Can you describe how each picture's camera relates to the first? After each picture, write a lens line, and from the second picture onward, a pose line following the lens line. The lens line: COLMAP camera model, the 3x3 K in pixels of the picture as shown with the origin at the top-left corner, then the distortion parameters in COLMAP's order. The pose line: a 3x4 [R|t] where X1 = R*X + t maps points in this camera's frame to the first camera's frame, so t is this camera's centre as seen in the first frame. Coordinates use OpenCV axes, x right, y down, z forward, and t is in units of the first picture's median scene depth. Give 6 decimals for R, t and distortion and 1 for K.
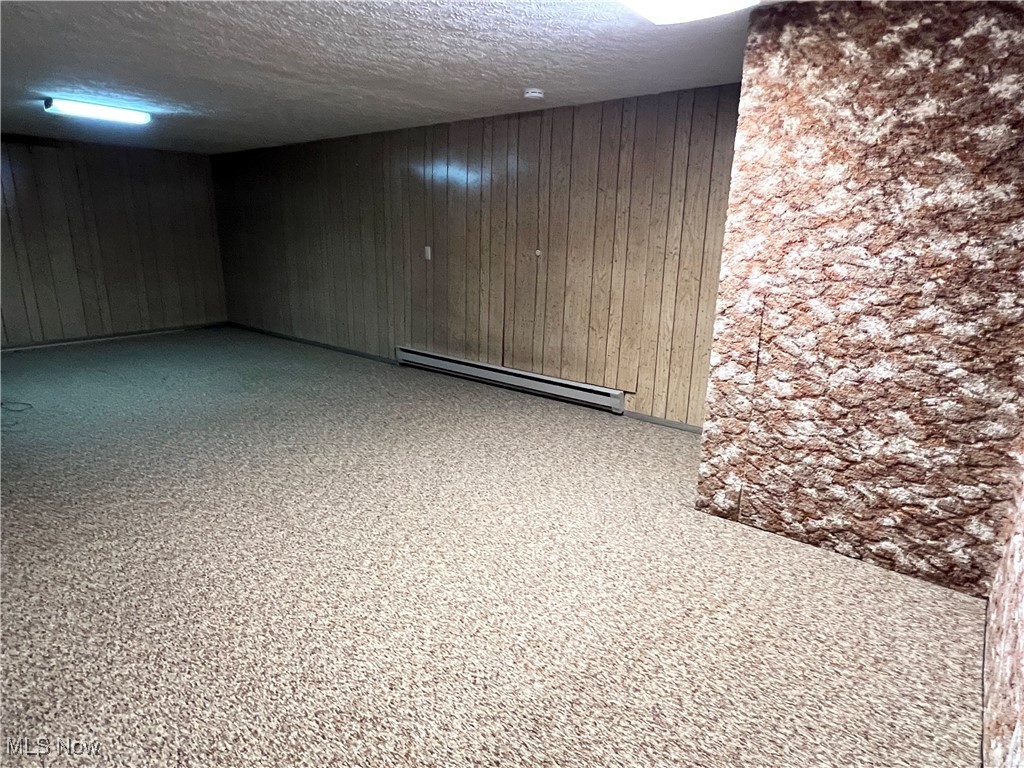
lens RADIAL K [[592.8, 0, 510.4], [0, 592.8, 385.8], [0, 0, 1]] dist [-0.002288, 0.000689]
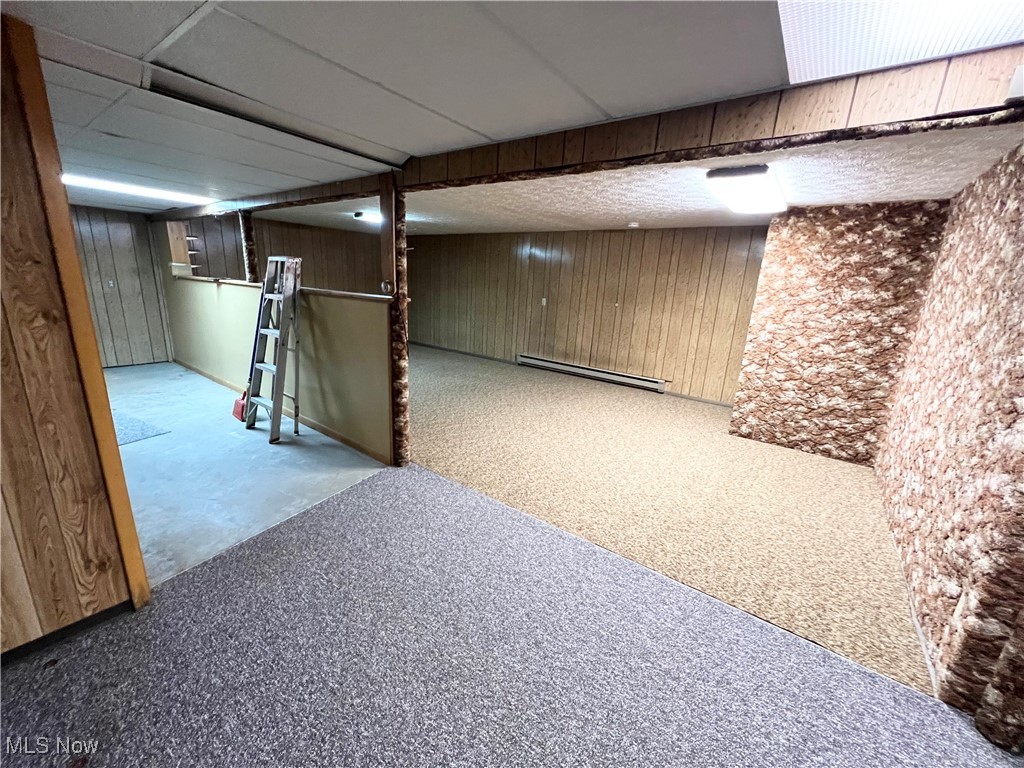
lens RADIAL K [[410.1, 0, 511.9], [0, 410.1, 383.4], [0, 0, 1]] dist [-0.001756, -0.000170]
pose [[0.998857, 0.024134, 0.041260, -0.617192], [-0.023920, 0.999698, -0.005675, 0.065779], [-0.041384, 0.004681, 0.999132, -0.495743]]
